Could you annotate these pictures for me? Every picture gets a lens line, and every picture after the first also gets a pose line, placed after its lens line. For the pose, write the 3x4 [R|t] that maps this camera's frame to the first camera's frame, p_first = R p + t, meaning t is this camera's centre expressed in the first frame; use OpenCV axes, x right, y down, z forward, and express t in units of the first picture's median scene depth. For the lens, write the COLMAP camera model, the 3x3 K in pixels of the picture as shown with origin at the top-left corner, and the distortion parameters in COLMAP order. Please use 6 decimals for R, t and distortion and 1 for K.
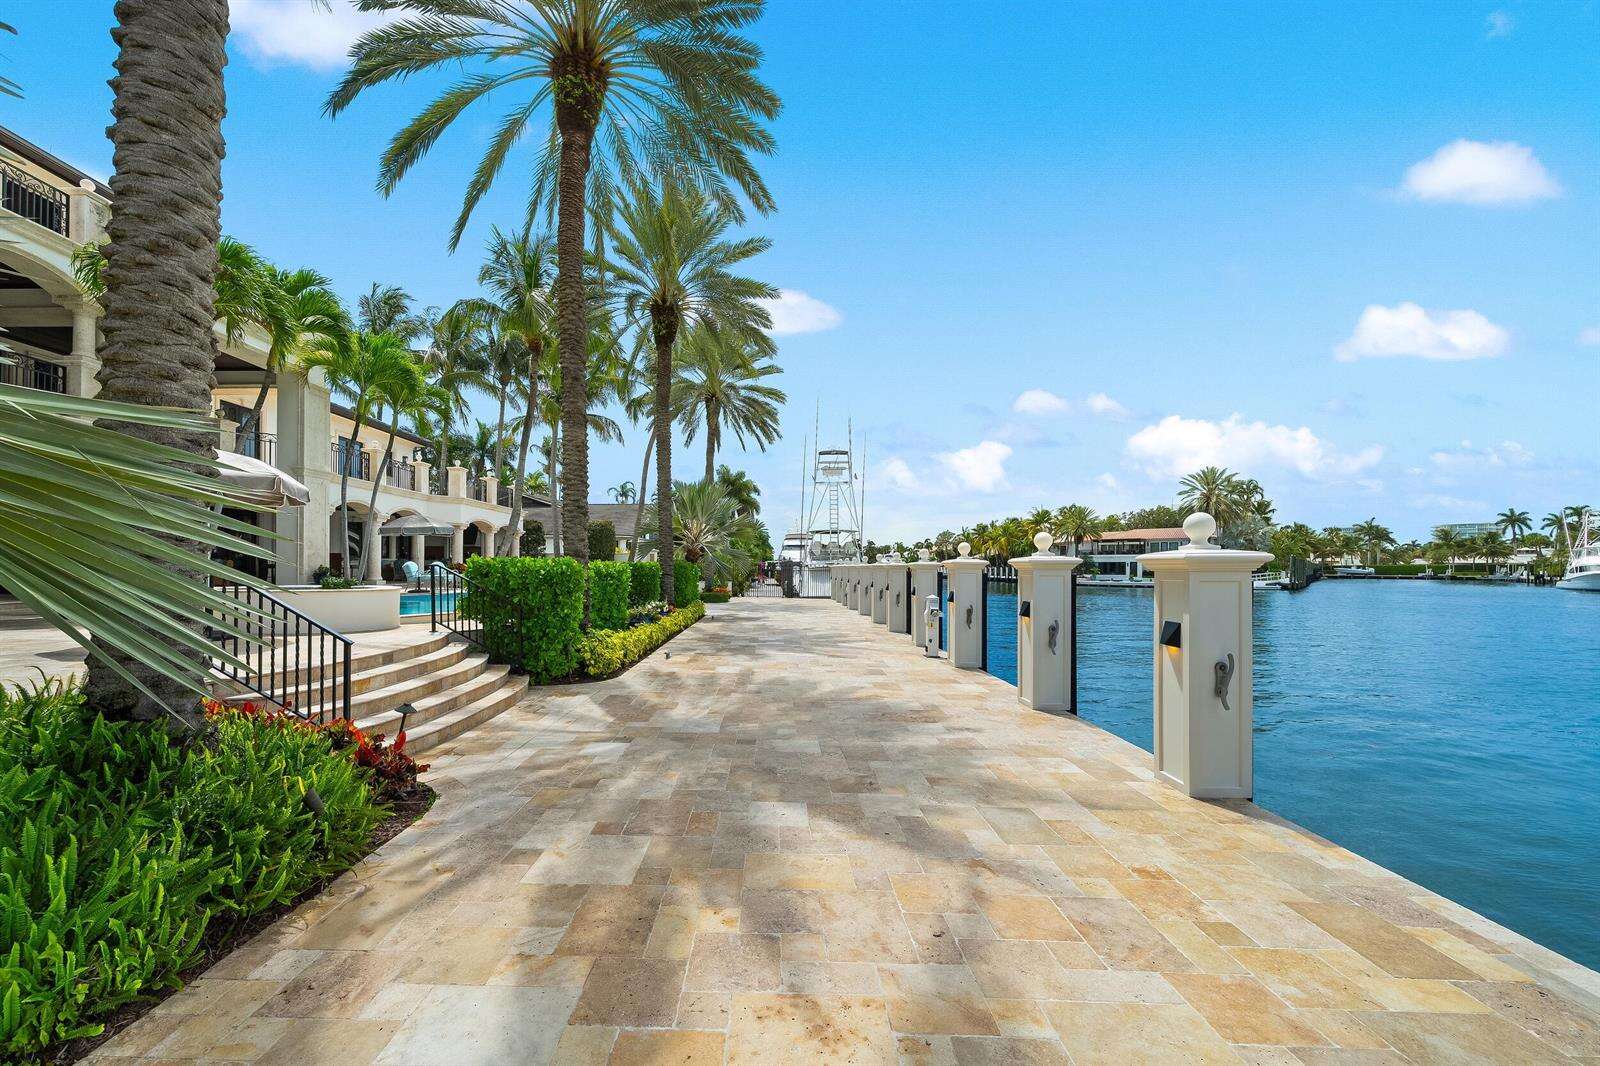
lens RADIAL K [[613.6, 0, 753.4], [0, 613.6, 562.0], [0, 0, 1]] dist [-0.003713, -0.000409]
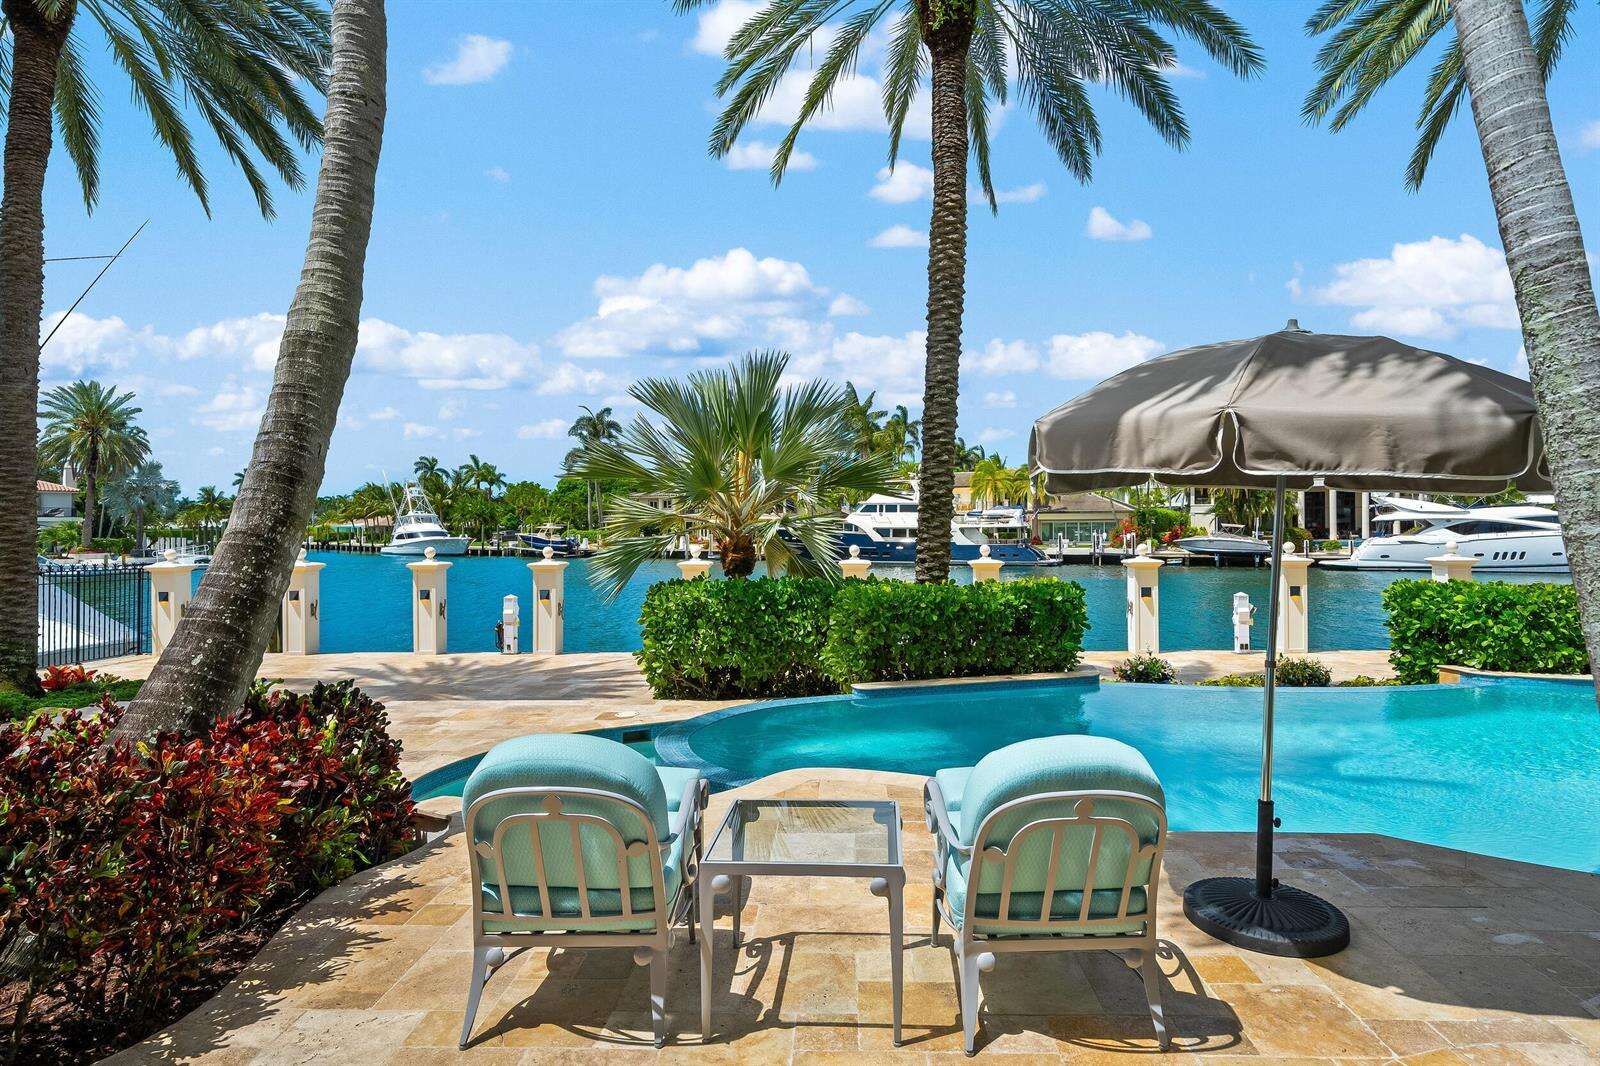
lens RADIAL K [[870.7, 0, 824.1], [0, 870.7, 524.1], [0, 0, 1]] dist [-0.000063, -0.000687]
pose [[0.009312, 0.001641, 0.999955, -0.858096], [-0.003599, 0.999992, -0.001608, -0.040226], [-0.999950, -0.003583, 0.009317, 1.242737]]
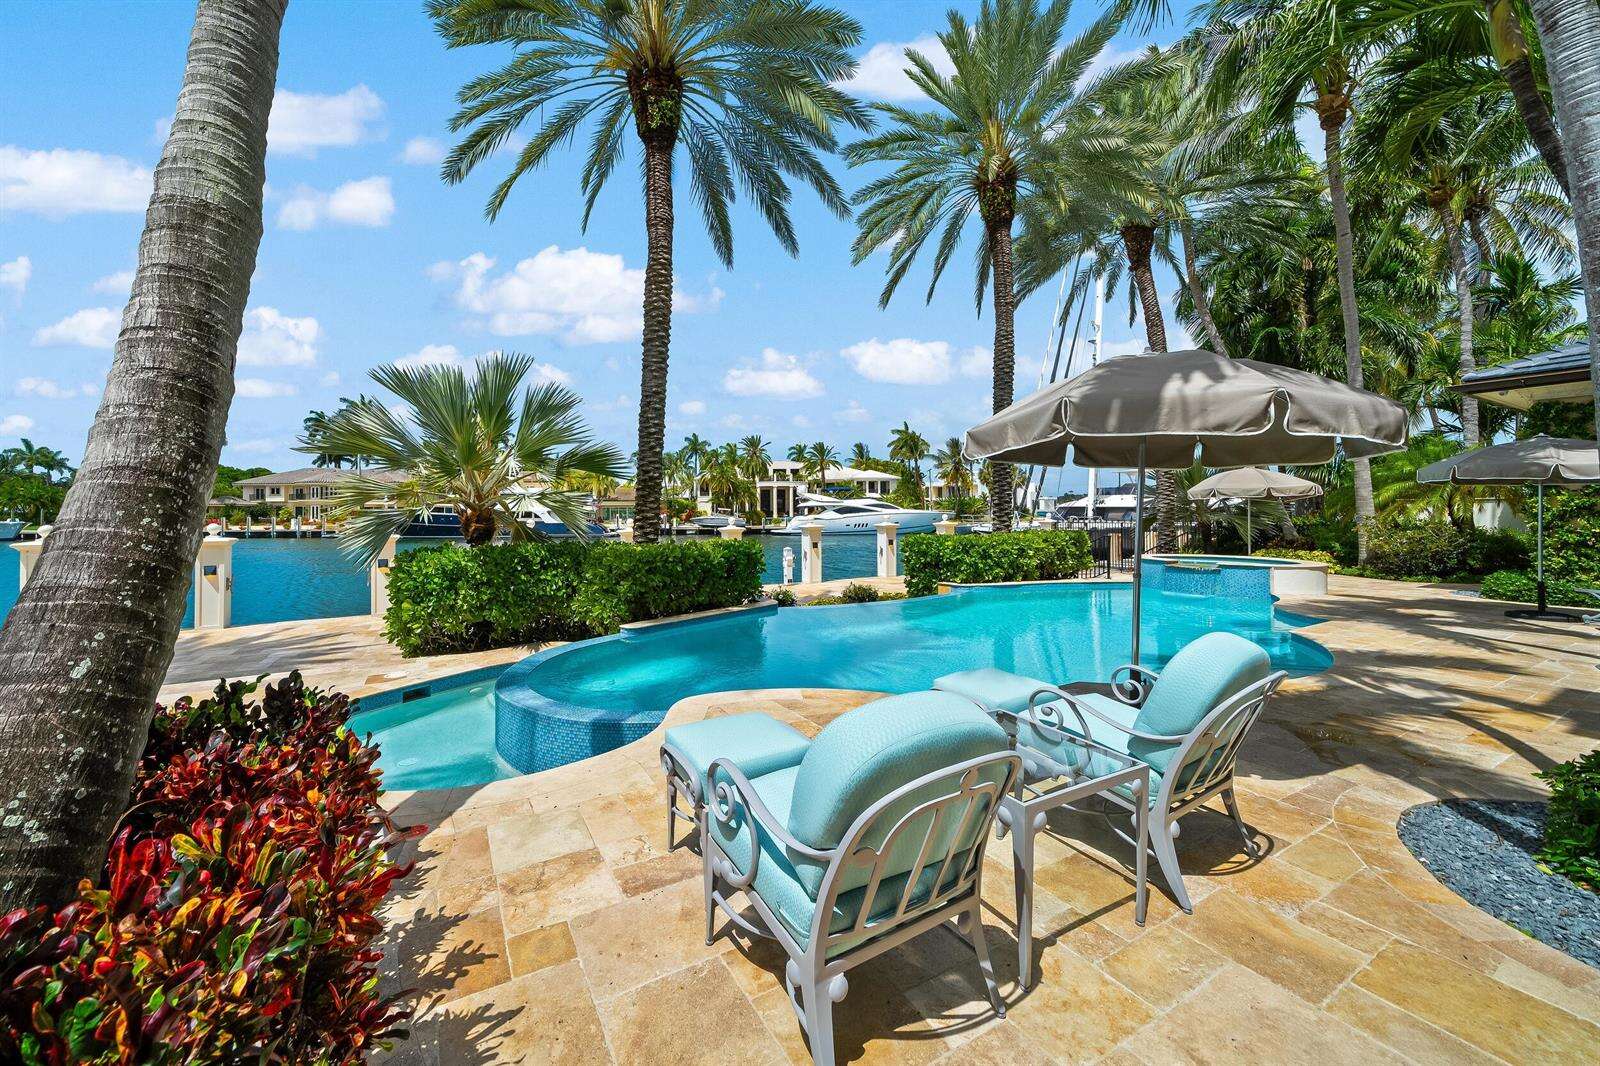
lens RADIAL K [[589.5, 0, 750.7], [0, 589.5, 504.5], [0, 0, 1]] dist [-0.002464, -0.000076]
pose [[-0.483747, 0.009121, 0.875160, -0.761728], [-0.002887, 0.999924, -0.012016, -0.029454], [-0.875203, -0.008339, -0.483684, 1.365885]]
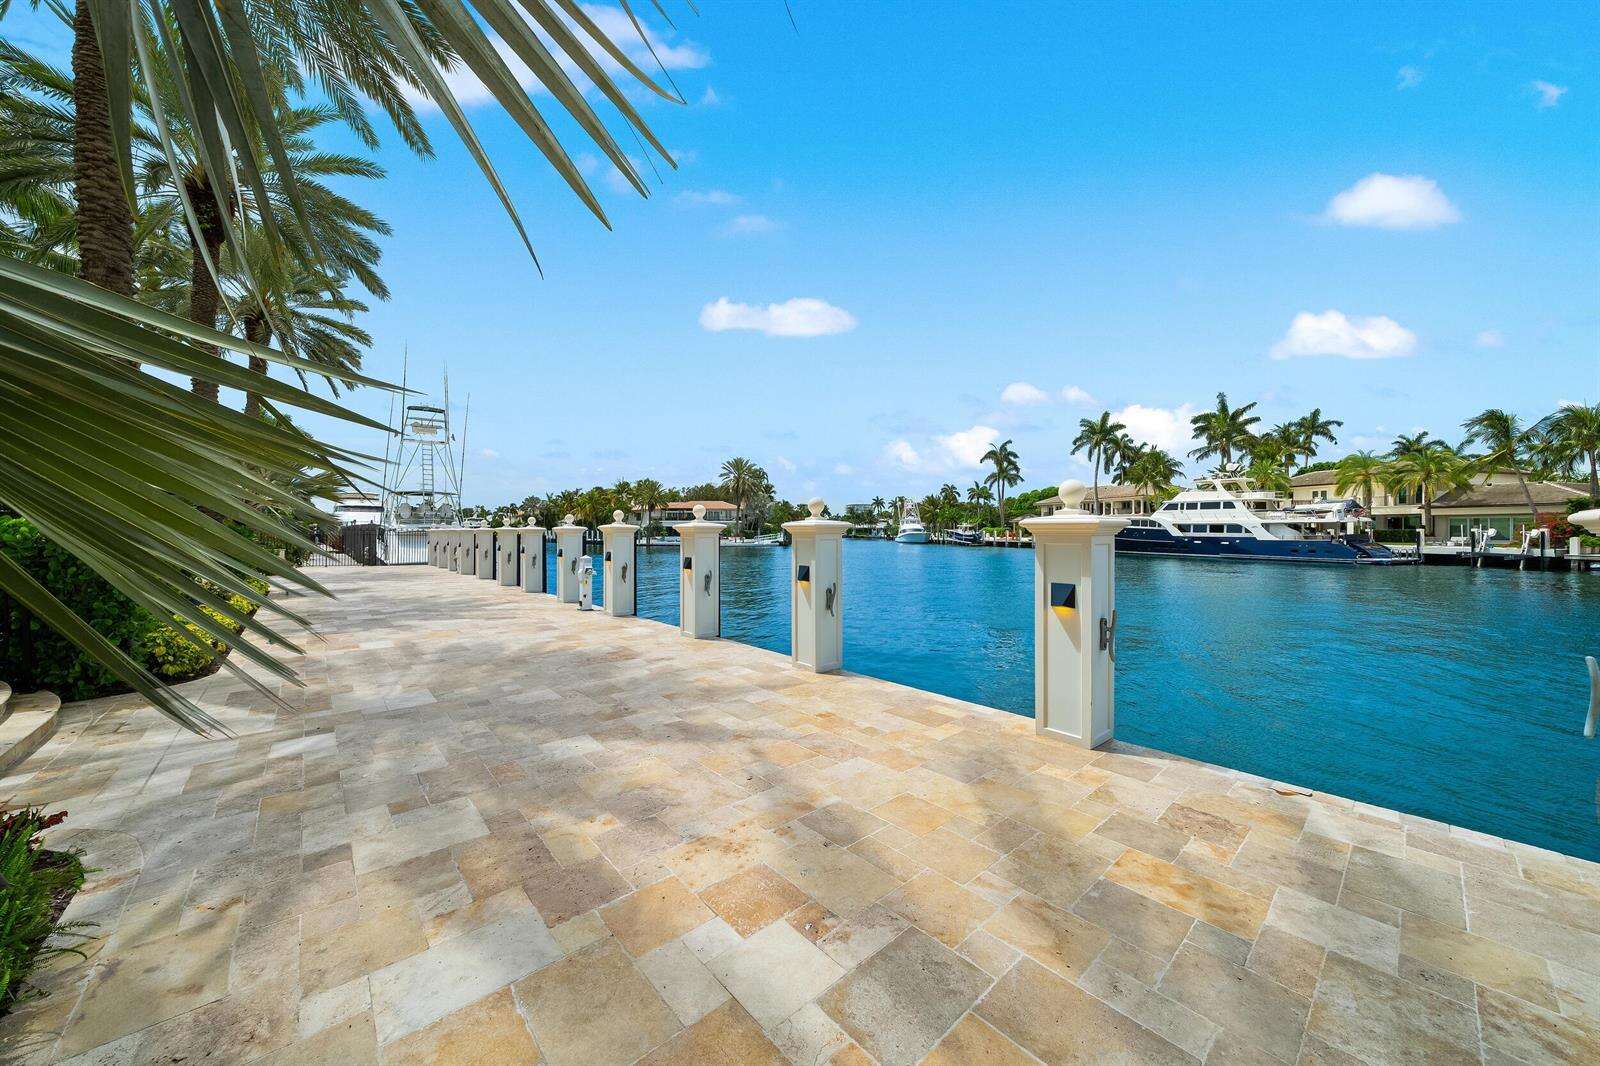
lens RADIAL K [[557.2, 0, 790.2], [0, 557.2, 531.3], [0, 0, 1]] dist [-0.002113, -0.000100]
pose [[0.737613, -0.003184, 0.675216, -0.083614], [-0.003282, 0.999960, 0.008301, -0.000757], [-0.675215, -0.008339, 0.737573, -0.009611]]
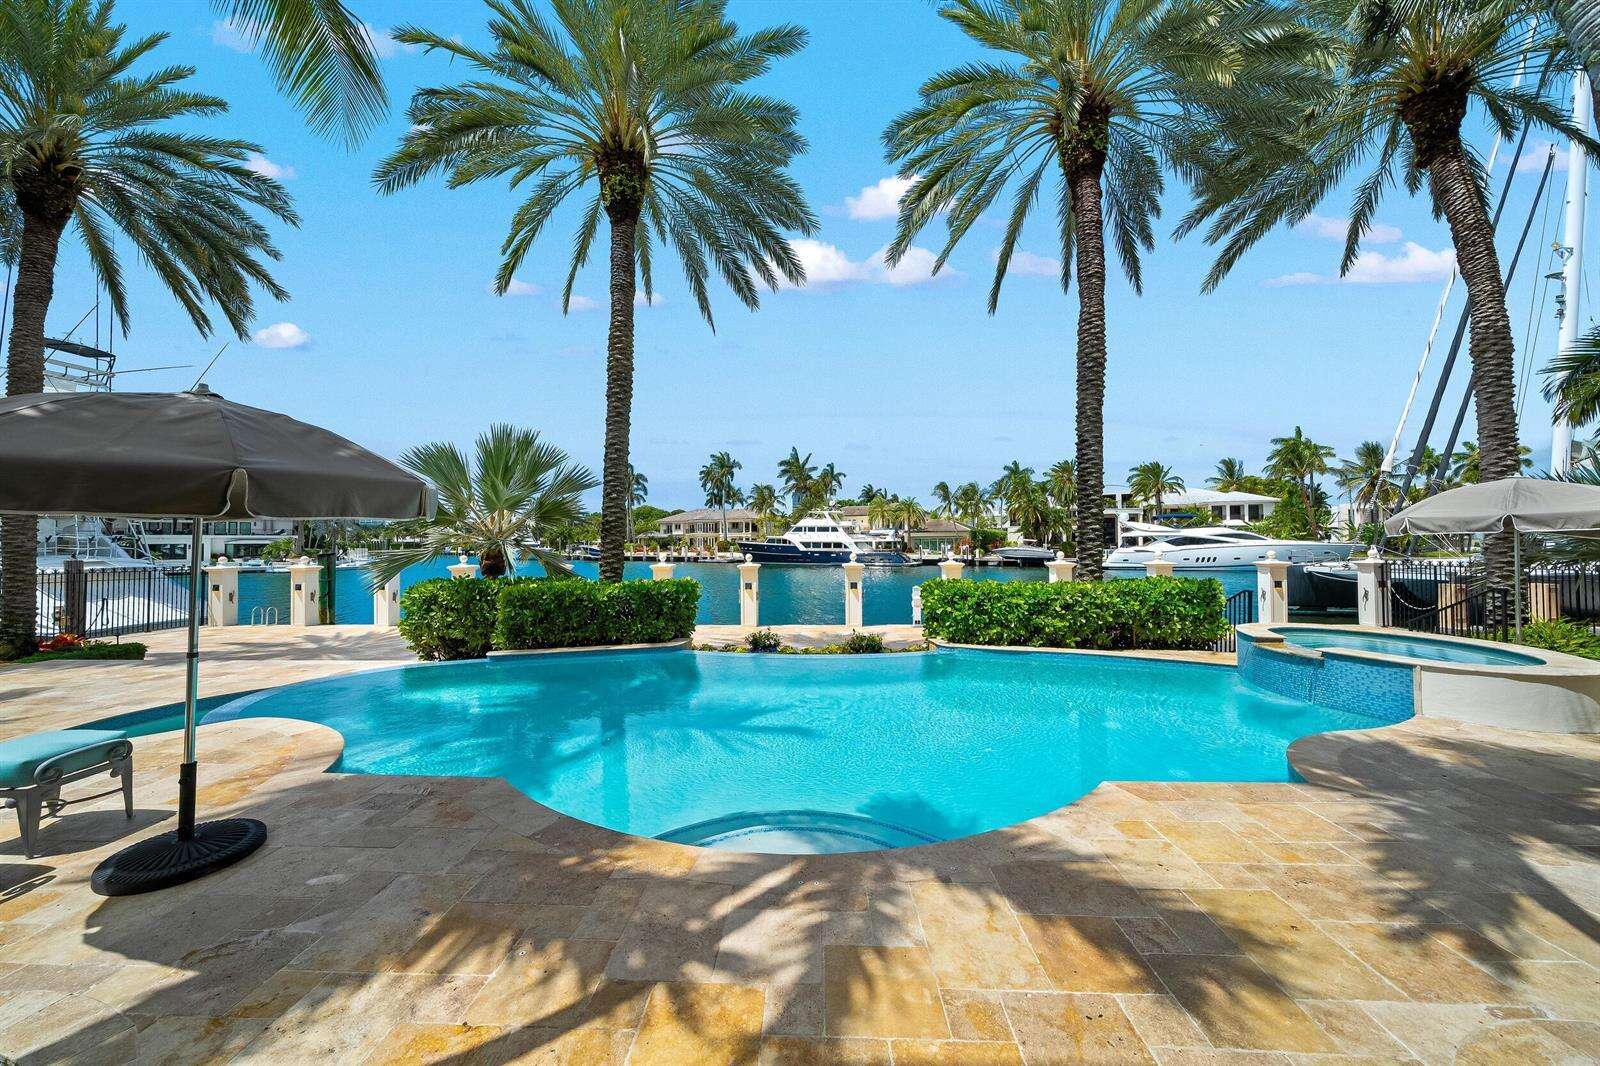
lens RADIAL K [[557.2, 0, 790.2], [0, 557.2, 531.3], [0, 0, 1]] dist [-0.002113, -0.000100]
pose [[0.029619, 0.016015, 0.999433, -0.810257], [-0.002553, 0.999870, -0.015947, -0.042662], [-0.999558, -0.002079, 0.029656, 0.938077]]
